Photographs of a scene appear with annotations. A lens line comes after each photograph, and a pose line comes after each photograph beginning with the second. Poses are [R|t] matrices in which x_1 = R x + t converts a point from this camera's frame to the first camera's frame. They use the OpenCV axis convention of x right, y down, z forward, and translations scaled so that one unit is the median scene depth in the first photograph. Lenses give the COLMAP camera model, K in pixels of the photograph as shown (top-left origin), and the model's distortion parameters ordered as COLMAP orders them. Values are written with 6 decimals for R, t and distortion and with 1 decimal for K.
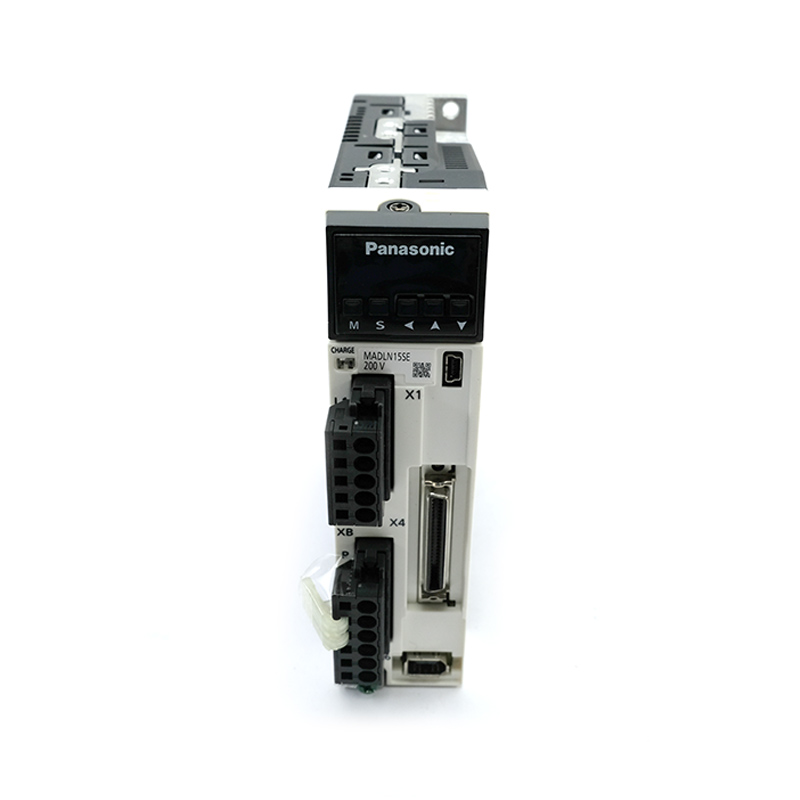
lens RADIAL K [[923.3, 0, 399.9], [0, 923.3, 373.3], [0, 0, 1]] dist [-0.077538, 0.001198]
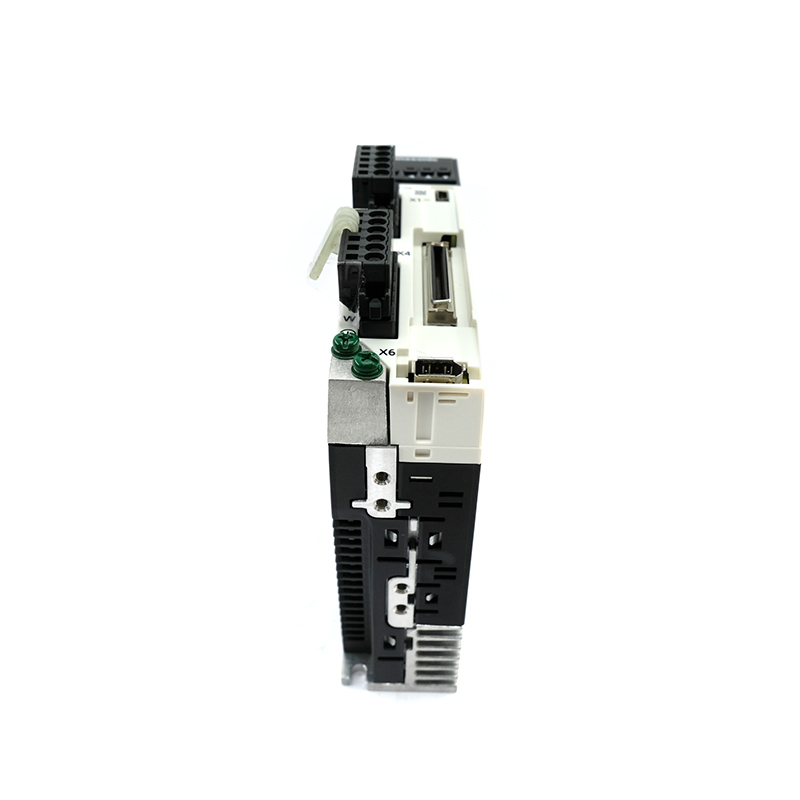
lens RADIAL K [[804.3, 0, 400.0], [0, 804.3, 400.0], [0, 0, 1]] dist [-0.047152, 0.021985]
pose [[0.998946, 0.038903, 0.024378, -0.026319], [0.018487, 0.145184, -0.989232, 1.275077], [-0.042023, 0.988640, 0.144312, 1.137071]]
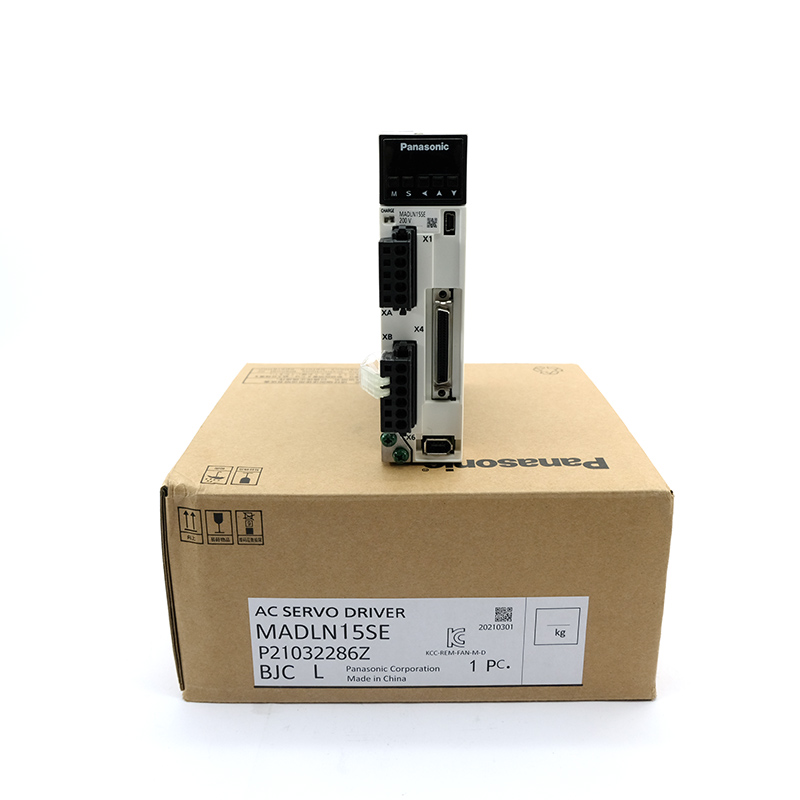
lens RADIAL K [[804.3, 0, 400.0], [0, 804.3, 400.0], [0, 0, 1]] dist [-0.047152, 0.021985]
pose [[0.999761, -0.008436, -0.020188, -0.009605], [0.004331, 0.980728, -0.195332, 0.627199], [0.021446, 0.195198, 0.980529, -0.440396]]
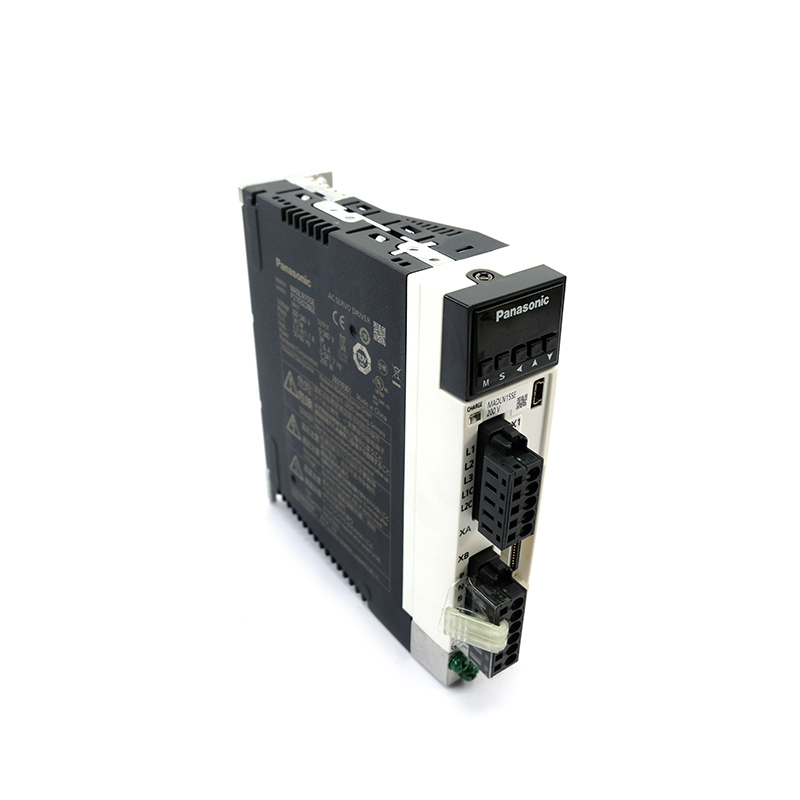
lens RADIAL K [[804.3, 0, 400.0], [0, 804.3, 400.0], [0, 0, 1]] dist [-0.047152, 0.021985]
pose [[0.791274, -0.318750, 0.521808, -0.654716], [0.298176, 0.946181, 0.125824, -0.186624], [-0.533832, 0.056029, 0.843732, 0.190140]]
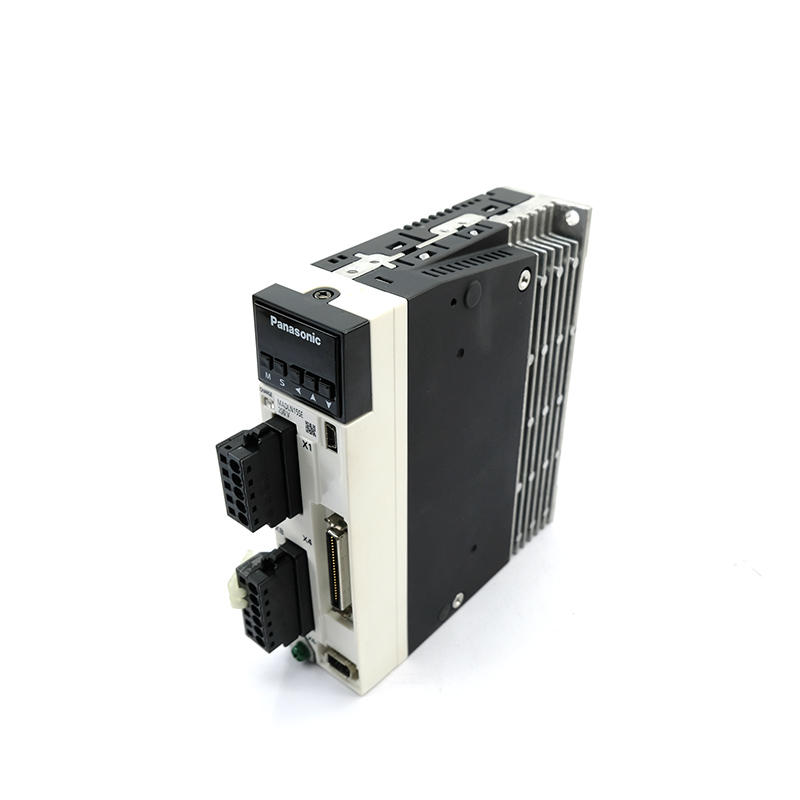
lens RADIAL K [[804.3, 0, 400.0], [0, 804.3, 400.0], [0, 0, 1]] dist [-0.047152, 0.021985]
pose [[0.767179, 0.331111, -0.549365, 0.679964], [-0.305454, 0.941707, 0.141020, -0.223496], [0.564034, 0.059618, 0.823597, 0.193032]]
